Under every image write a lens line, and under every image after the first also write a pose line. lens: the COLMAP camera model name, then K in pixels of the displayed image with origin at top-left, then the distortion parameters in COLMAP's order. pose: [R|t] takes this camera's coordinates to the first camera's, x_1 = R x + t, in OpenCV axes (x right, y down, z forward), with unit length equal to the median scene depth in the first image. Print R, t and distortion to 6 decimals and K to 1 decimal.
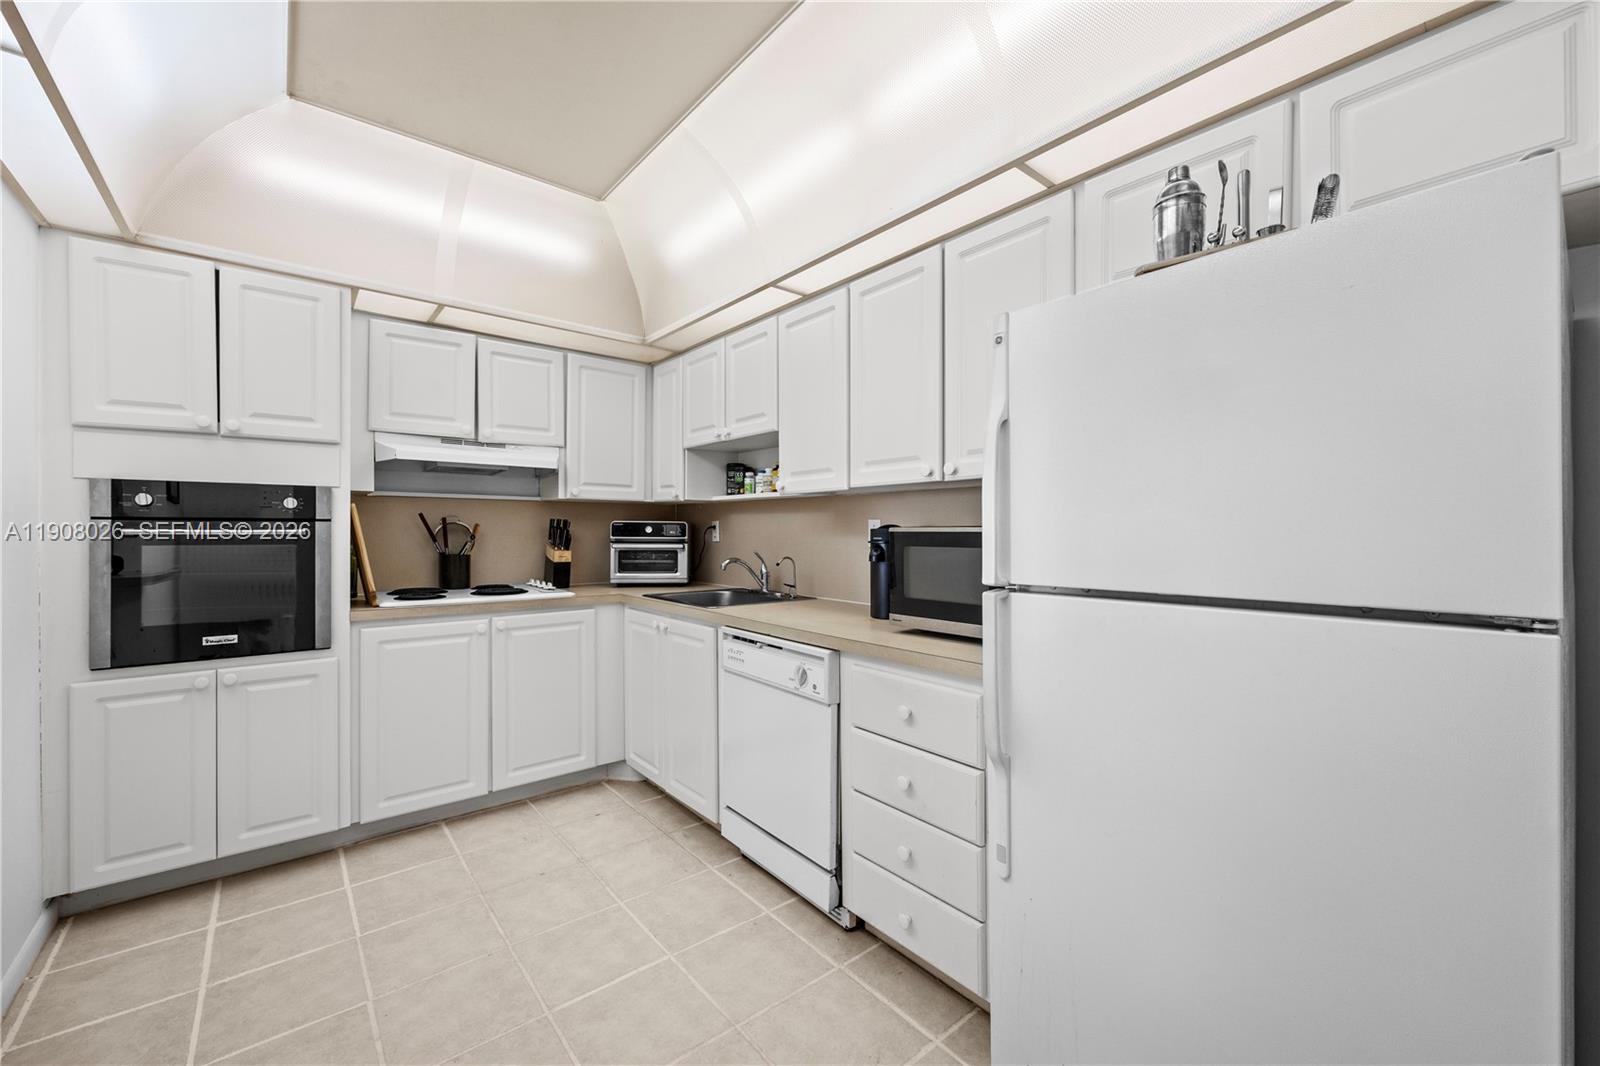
lens RADIAL K [[648.9, 0, 802.4], [0, 648.9, 529.5], [0, 0, 1]] dist [-0.001399, -0.000011]
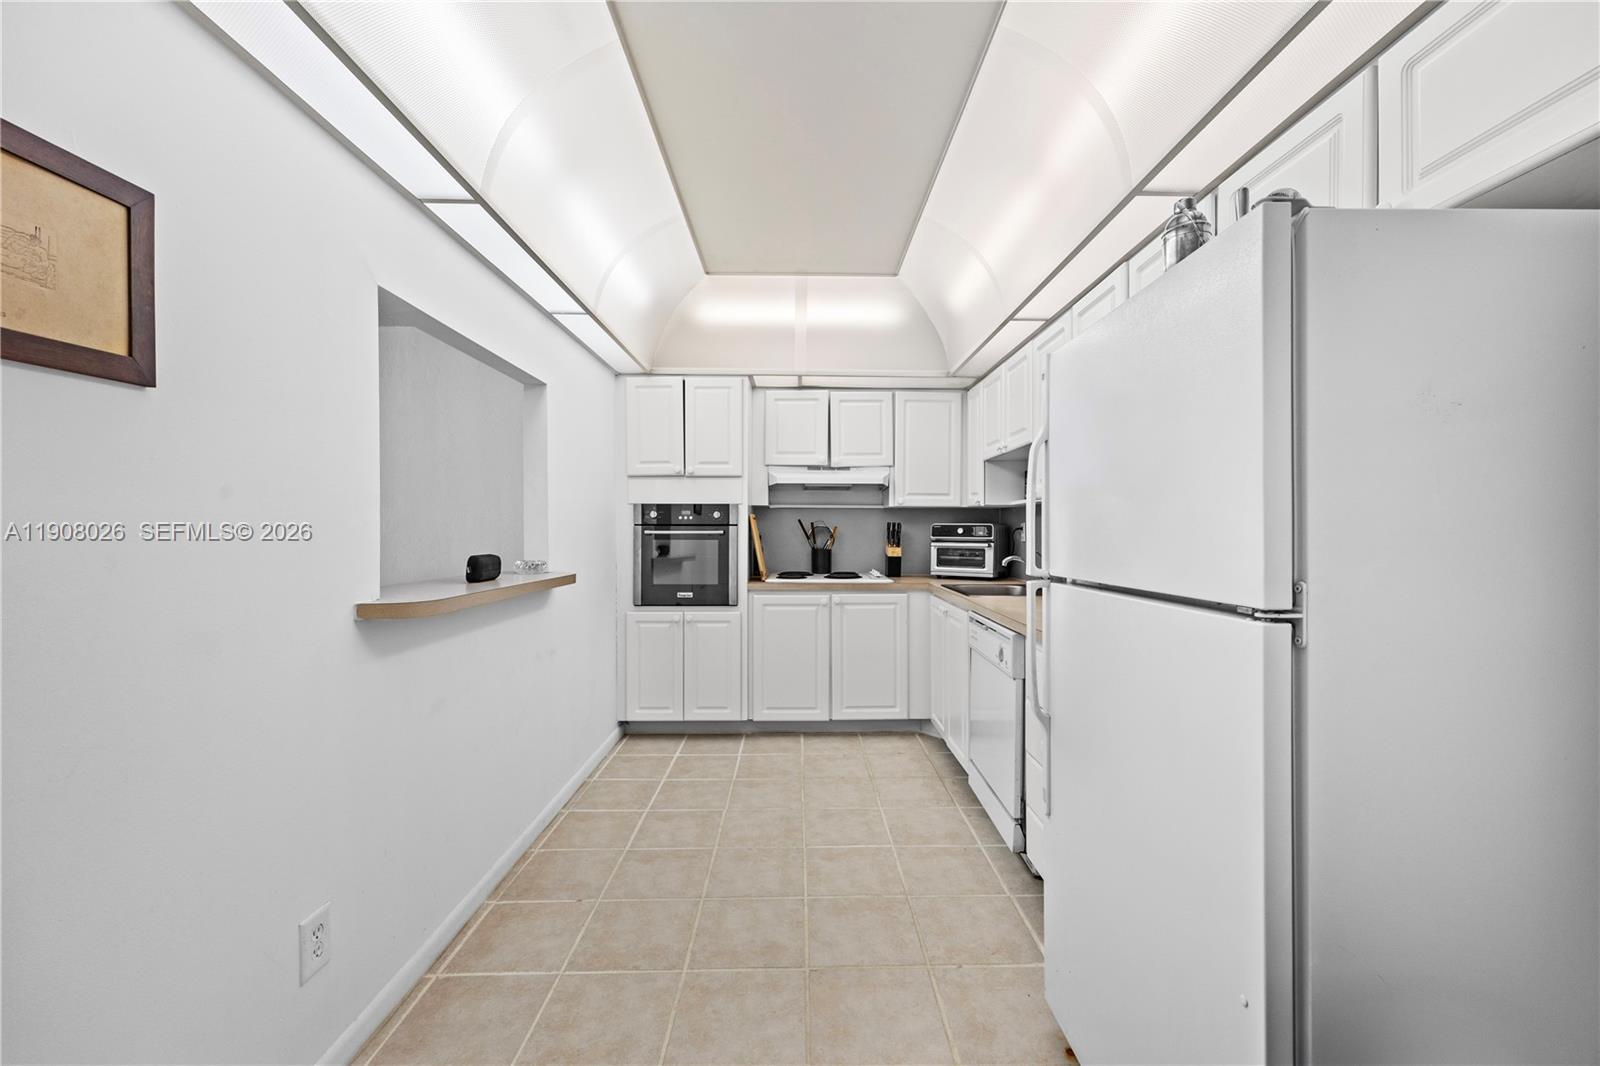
lens RADIAL K [[645.4, 0, 803.0], [0, 645.4, 533.2], [0, 0, 1]] dist [-0.005645, 0.000088]
pose [[0.777488, 0.001717, -0.628895, 0.342561], [0.000864, 0.999992, 0.003798, -0.000087], [0.628897, -0.003496, 0.777481, -0.111136]]
